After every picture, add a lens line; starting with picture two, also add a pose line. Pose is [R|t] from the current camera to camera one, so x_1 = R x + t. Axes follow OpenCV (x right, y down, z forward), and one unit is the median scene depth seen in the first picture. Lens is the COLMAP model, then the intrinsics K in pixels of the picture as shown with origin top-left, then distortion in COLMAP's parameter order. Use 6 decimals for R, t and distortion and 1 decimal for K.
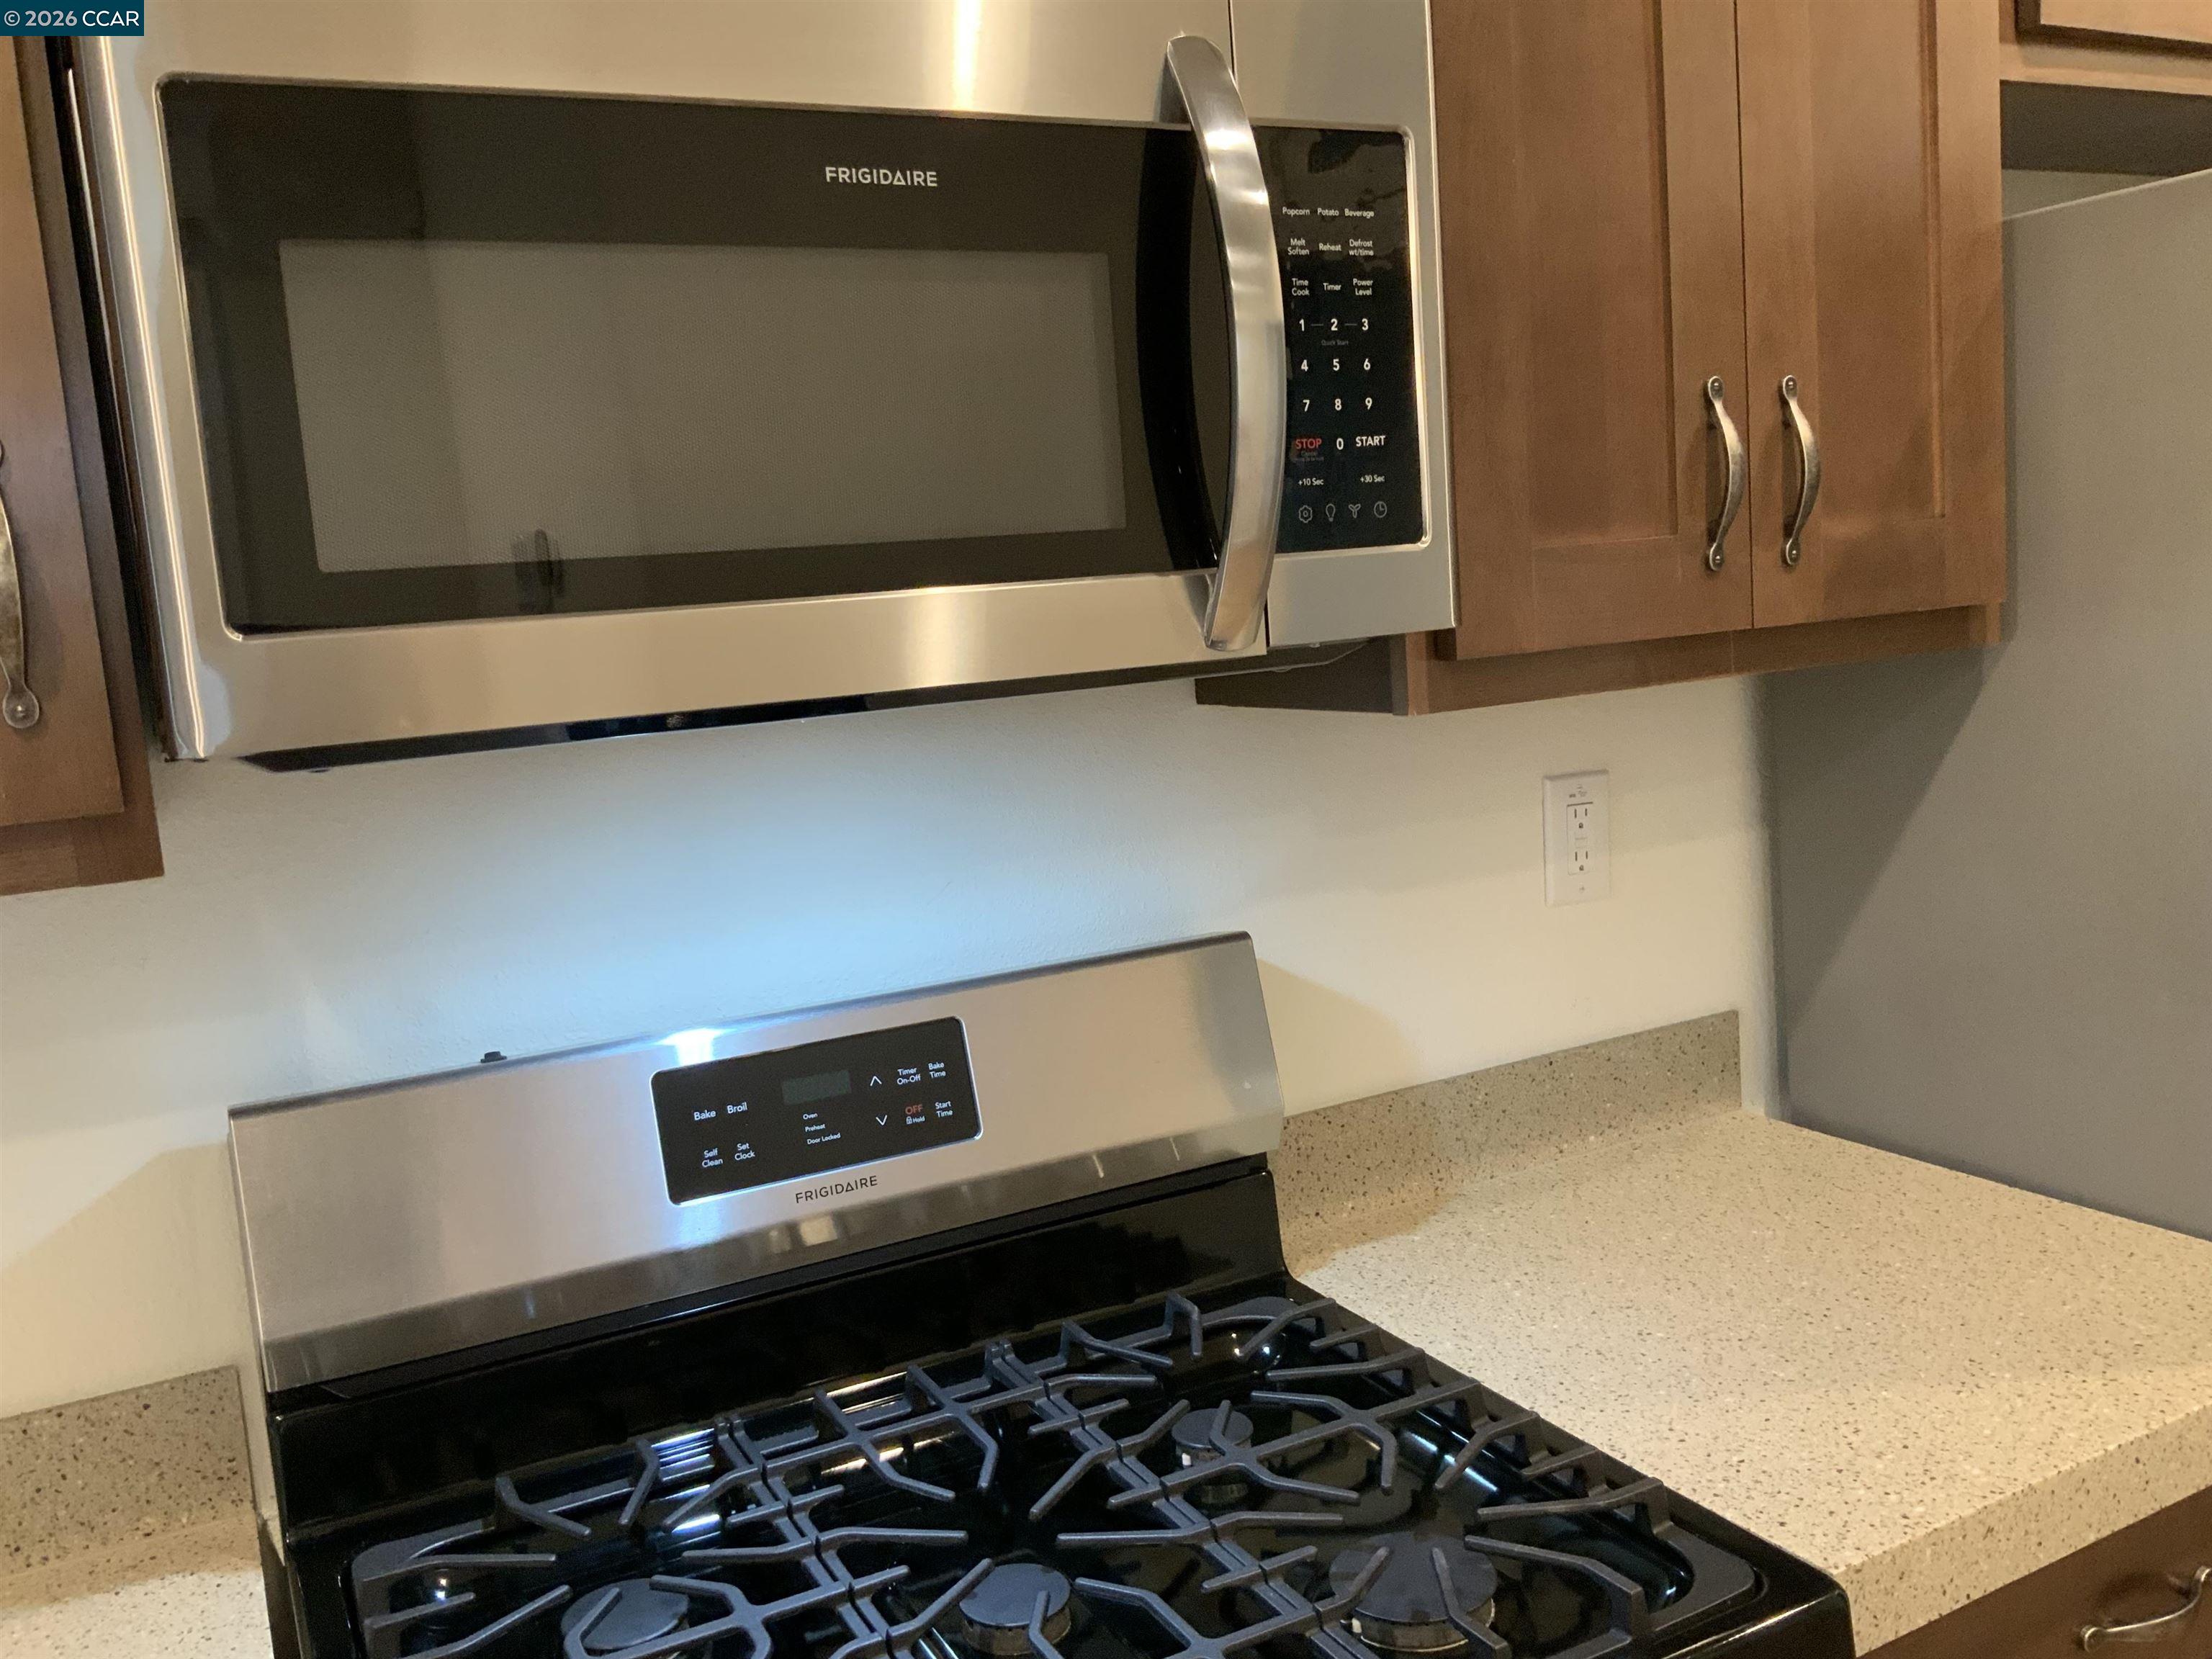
lens RADIAL K [[1824.1, 0, 1089.1], [0, 1824.1, 832.2], [0, 0, 1]] dist [0.056923, -0.117293]
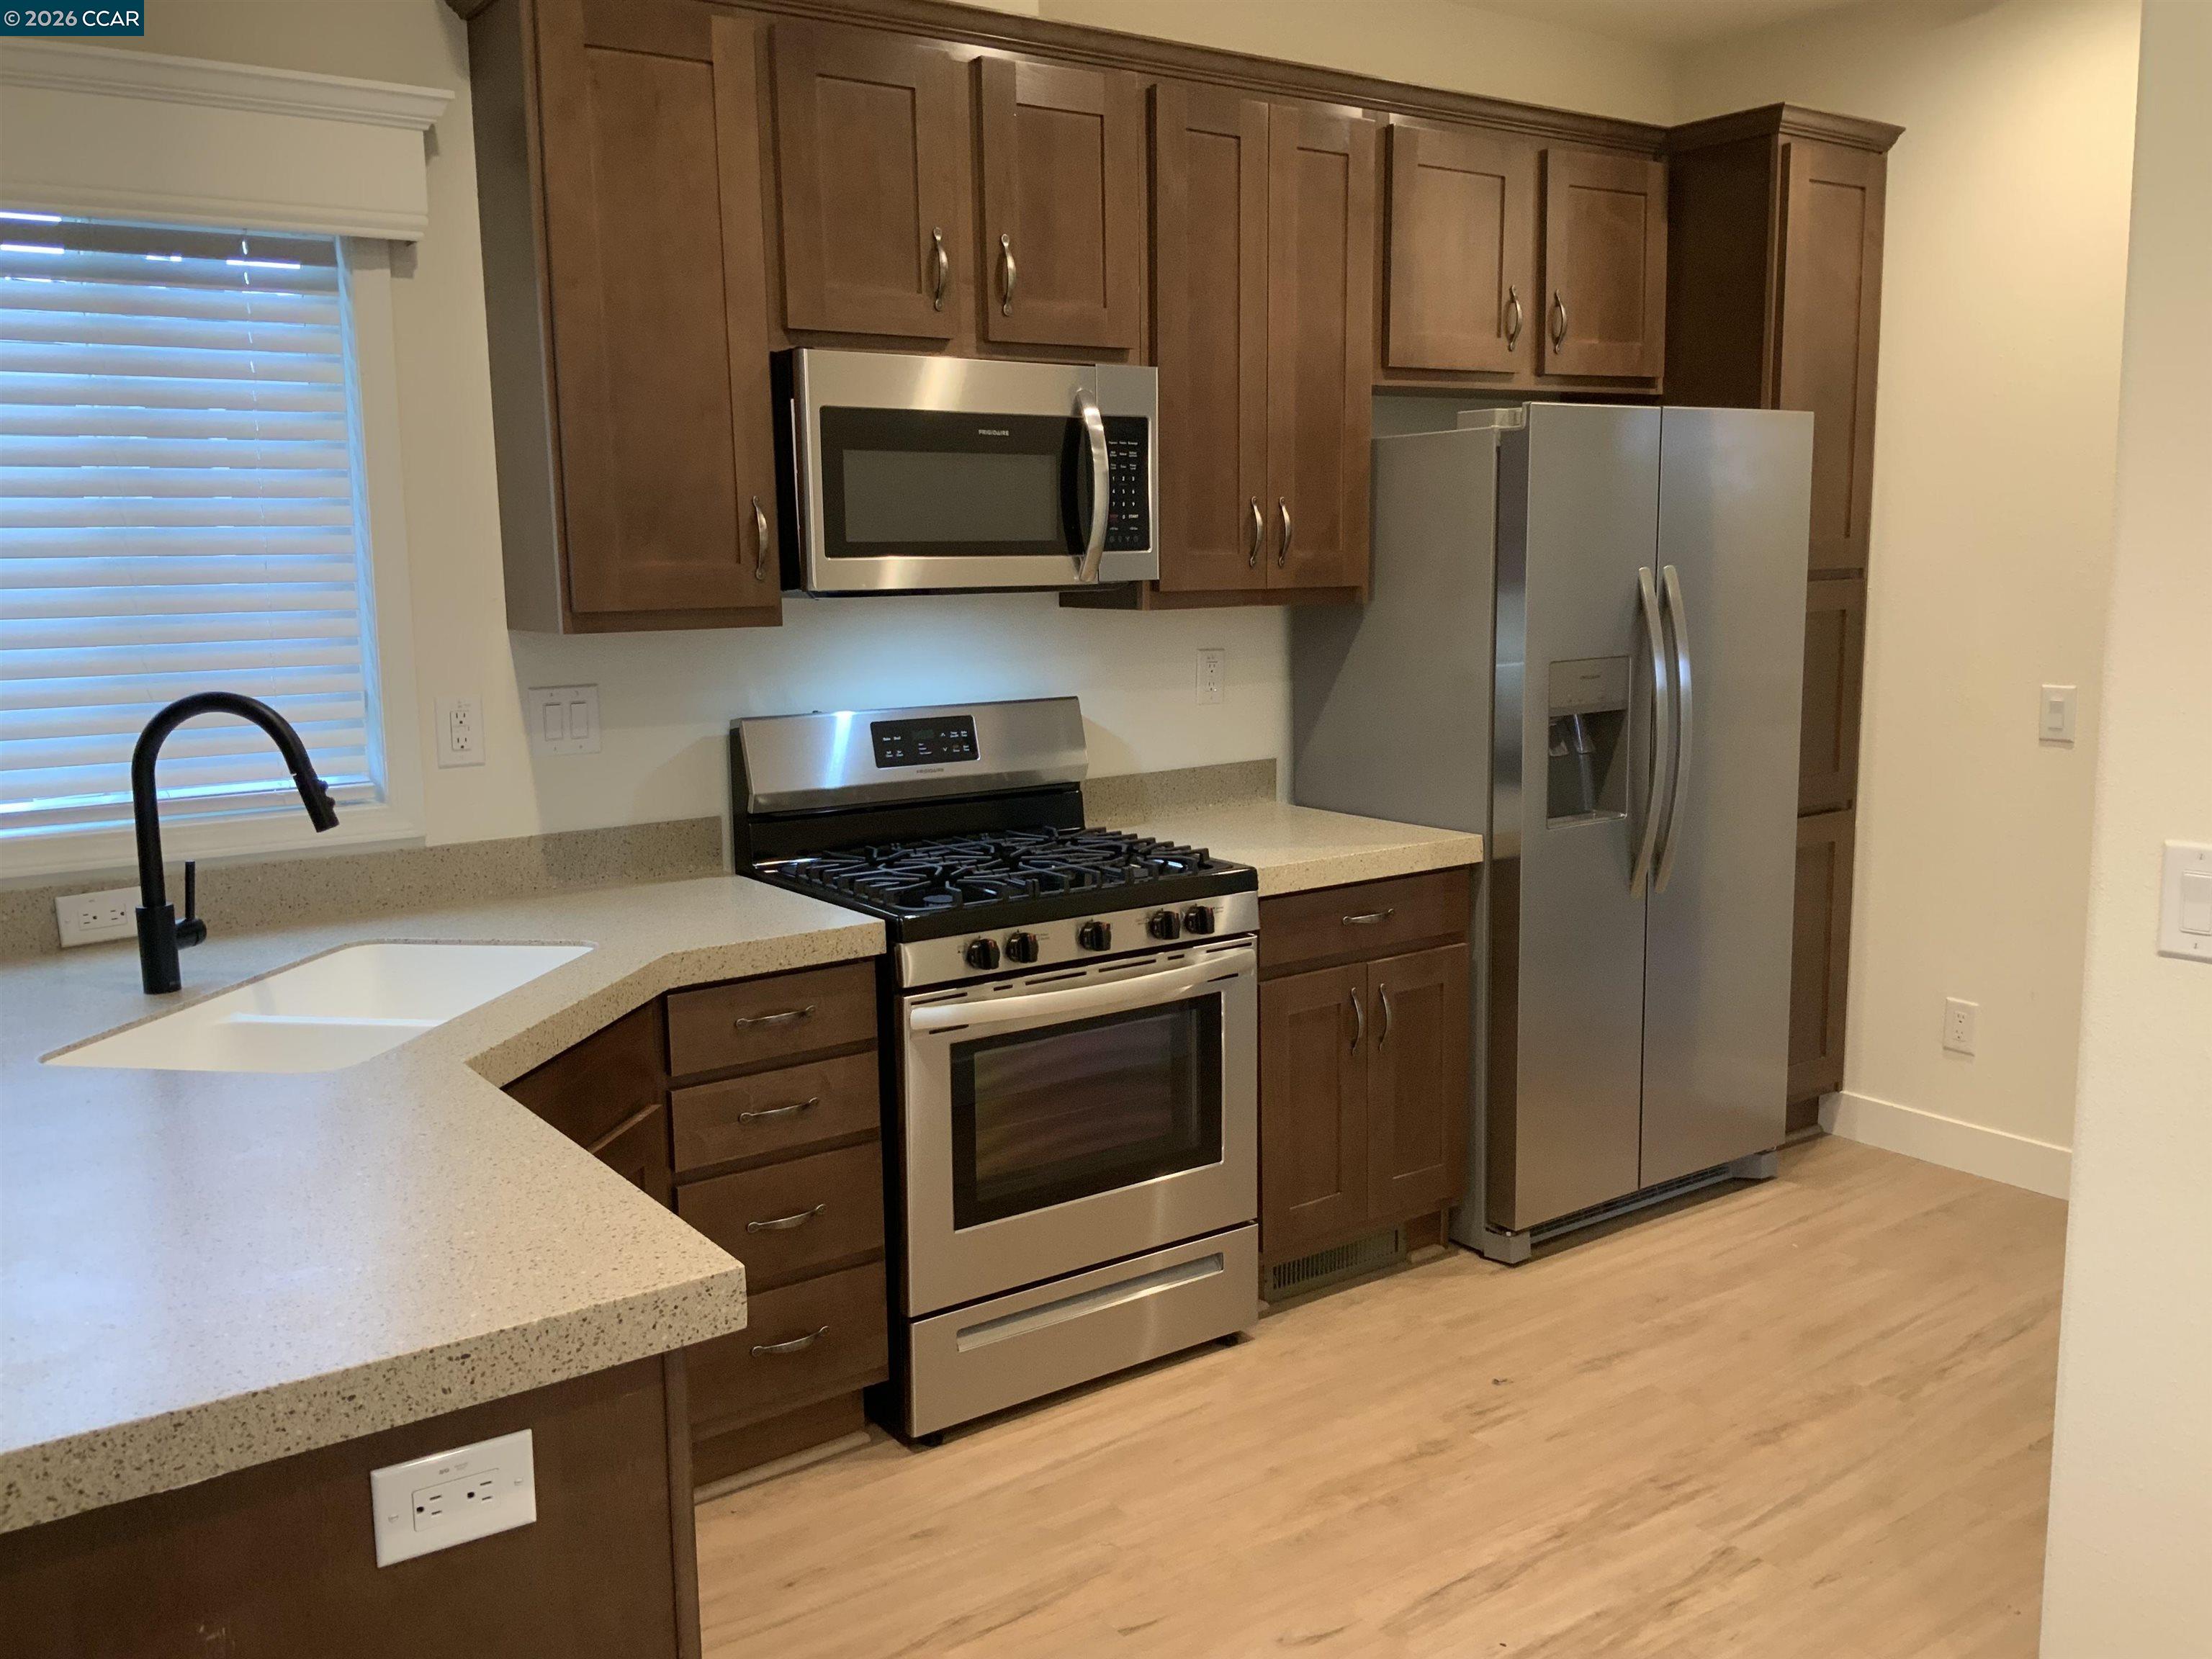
lens RADIAL K [[1824.1, 0, 1087.4], [0, 1824.1, 820.6], [0, 0, 1]] dist [0.056923, -0.117293]
pose [[0.988511, 0.042706, 0.144991, -0.293935], [-0.044029, 0.999013, 0.005923, 0.239194], [-0.144595, -0.012238, 0.989415, -1.724619]]
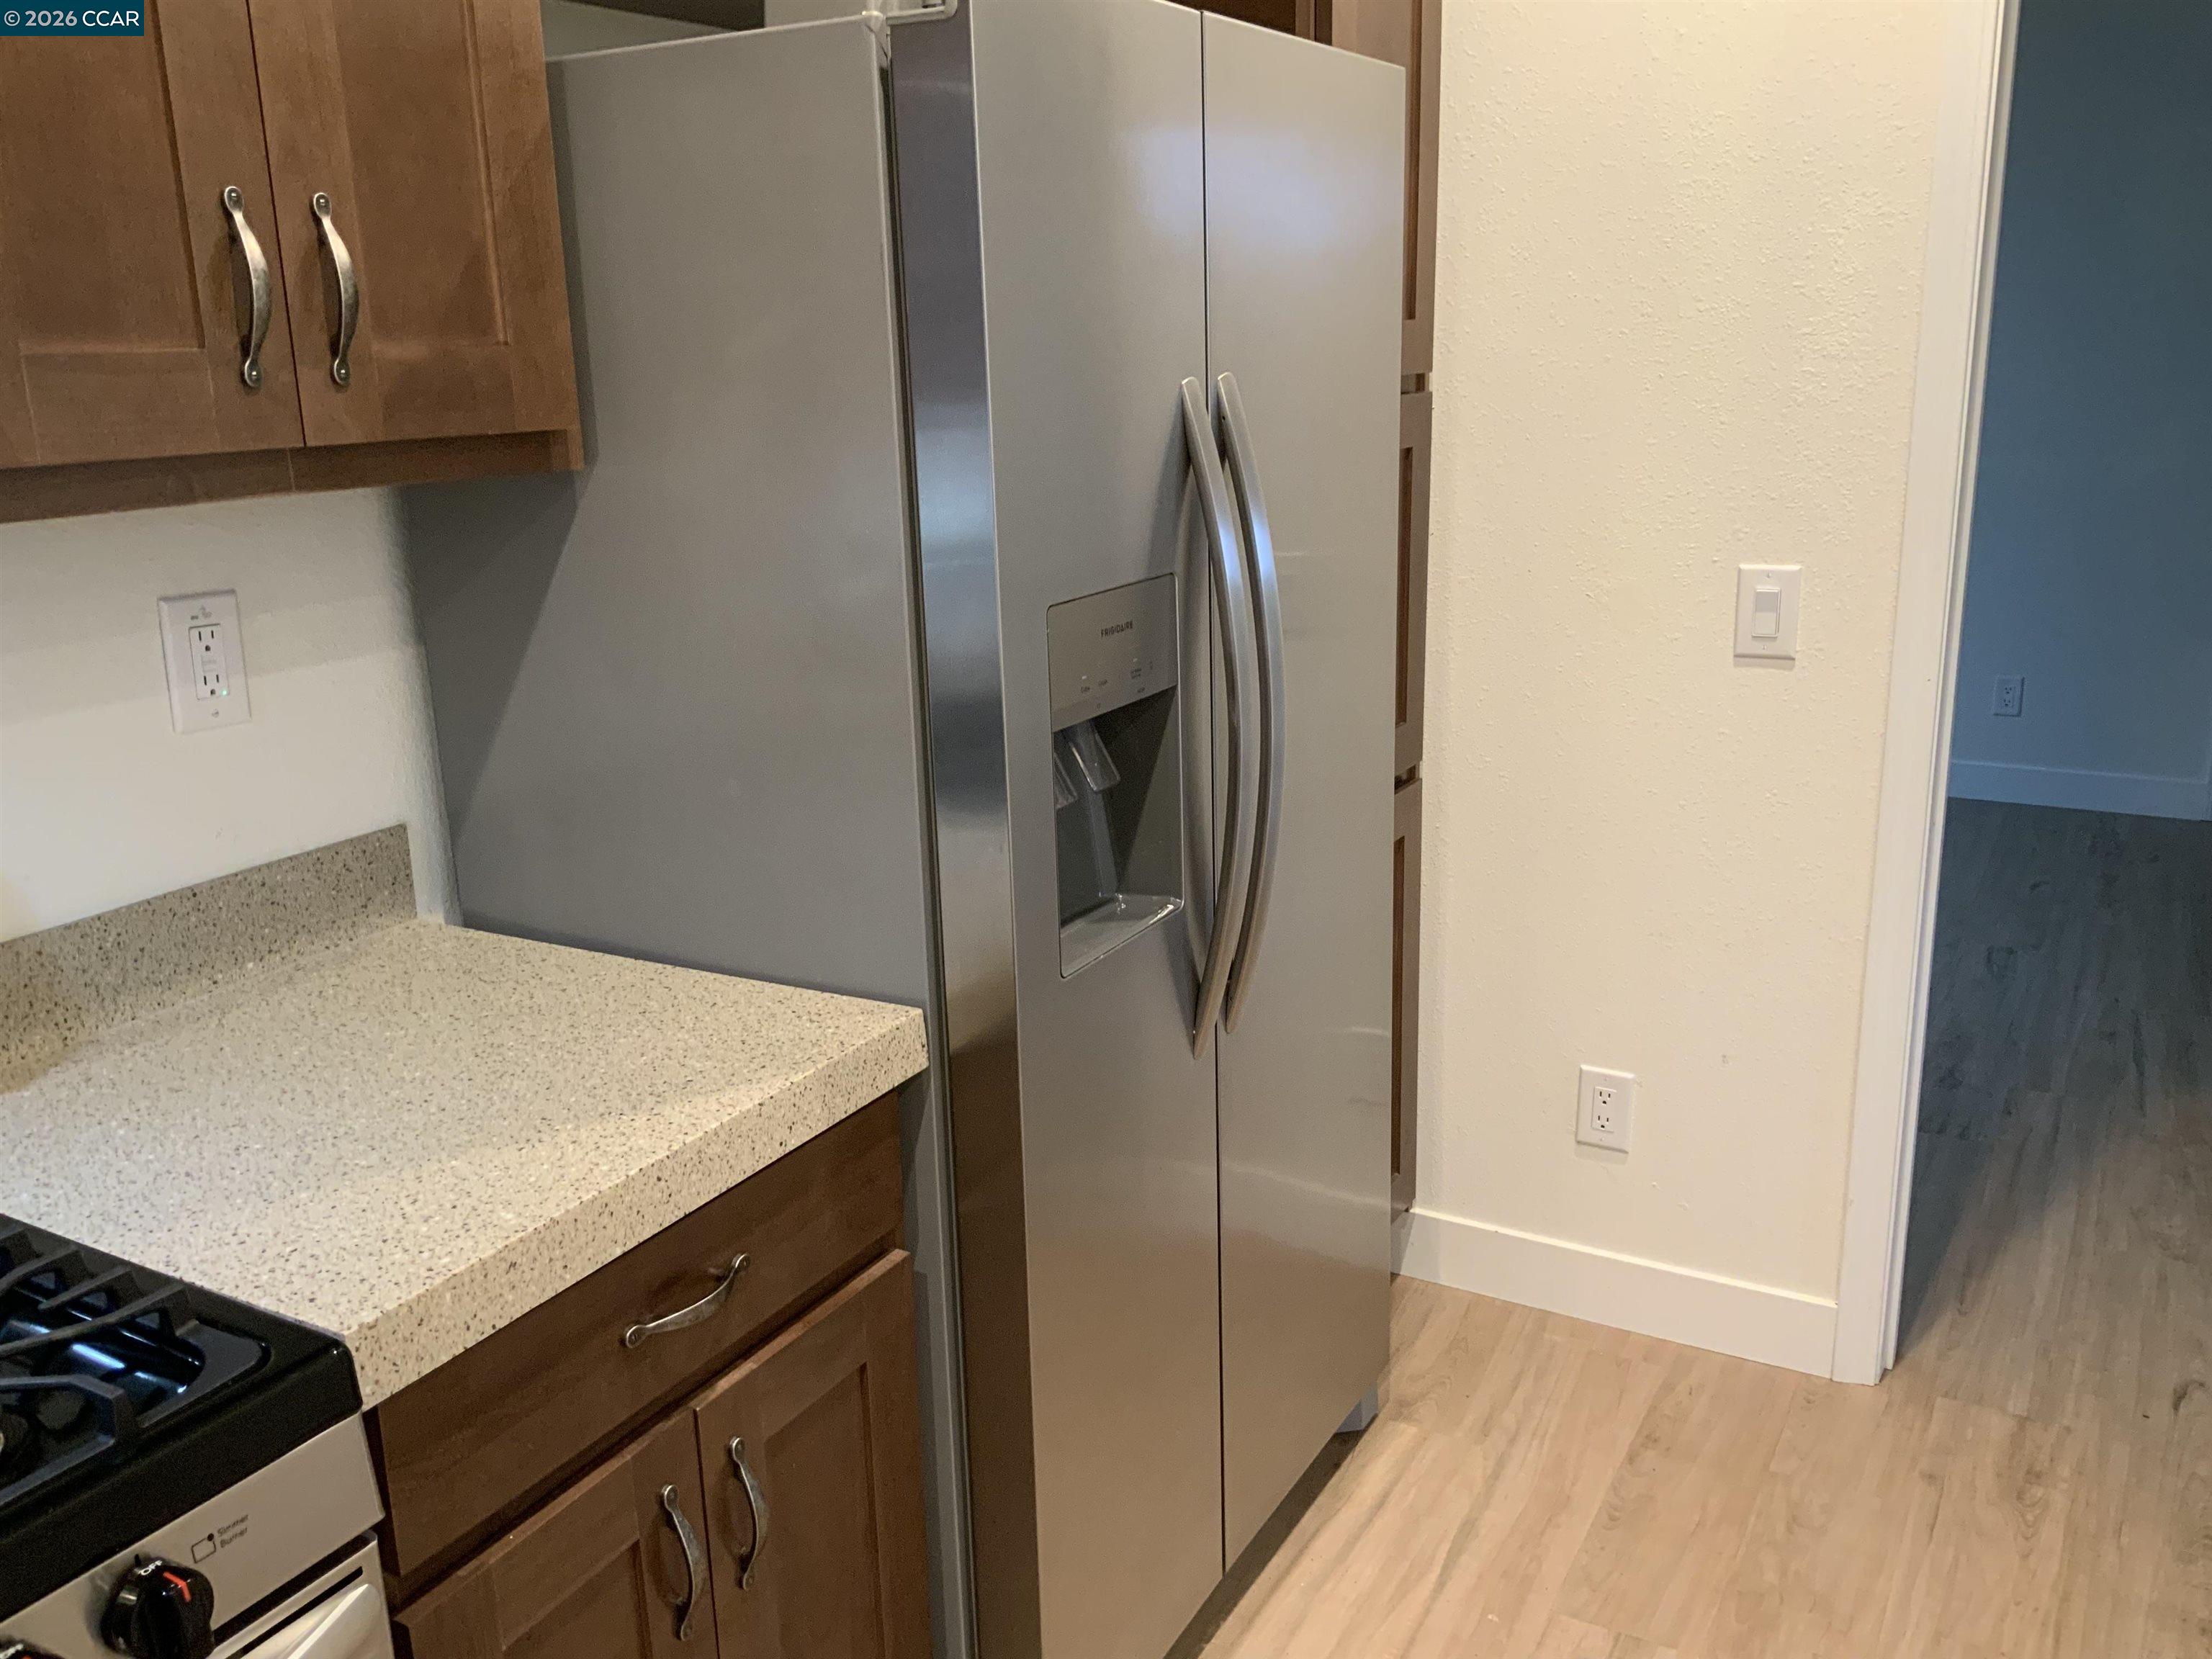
lens RADIAL K [[1824.1, 0, 1097.7], [0, 1824.1, 833.1], [0, 0, 1]] dist [0.056923, -0.117293]
pose [[0.833723, -0.087941, 0.545136, 0.161389], [0.033926, 0.993529, 0.108390, 0.005388], [-0.551140, -0.071872, 0.831312, -0.097230]]
